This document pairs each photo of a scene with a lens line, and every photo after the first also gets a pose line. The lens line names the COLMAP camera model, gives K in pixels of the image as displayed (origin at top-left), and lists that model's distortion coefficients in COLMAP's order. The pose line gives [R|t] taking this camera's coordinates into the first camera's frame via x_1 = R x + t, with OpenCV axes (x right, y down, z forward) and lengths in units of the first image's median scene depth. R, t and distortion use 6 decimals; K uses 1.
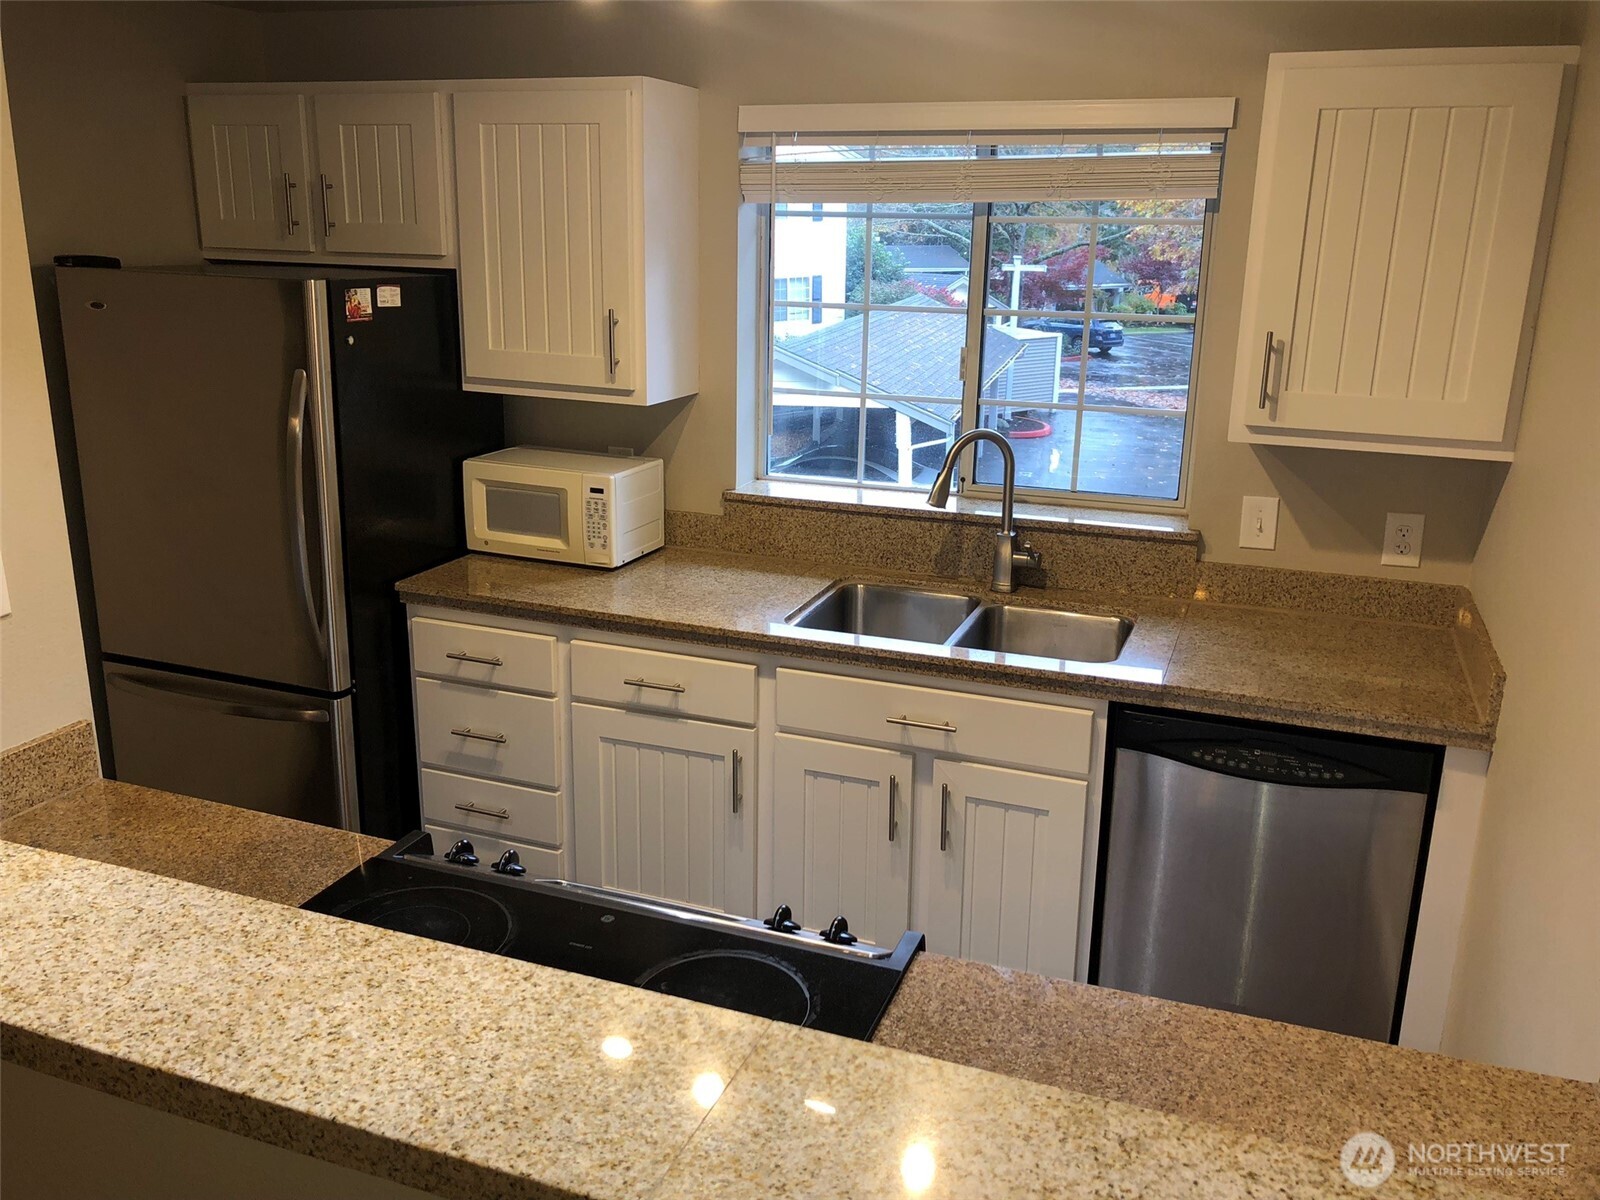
lens RADIAL K [[1298.9, 0, 796.3], [0, 1298.9, 598.4], [0, 0, 1]] dist [0.023993, -0.015701]
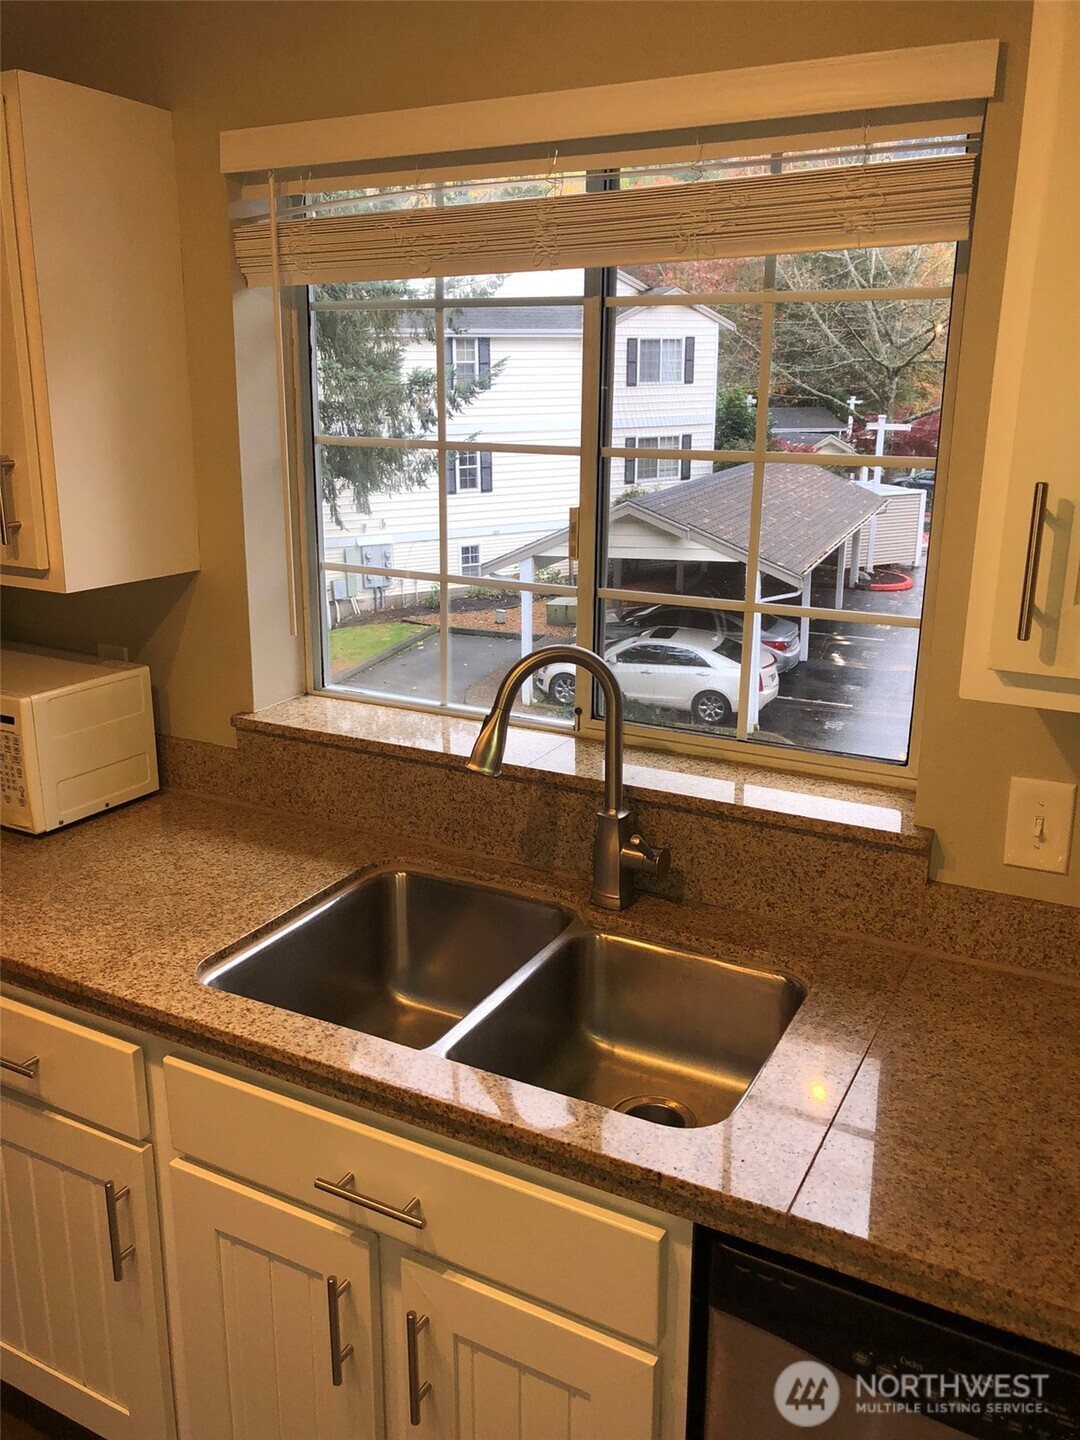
lens RADIAL K [[1169.0, 0, 541.8], [0, 1169.0, 714.5], [0, 0, 1]] dist [0.023993, -0.015701]
pose [[0.992486, 0.027815, -0.119157, 0.185411], [-0.029079, 0.999538, -0.008886, -0.086977], [0.118855, 0.012284, 0.992836, 0.435110]]
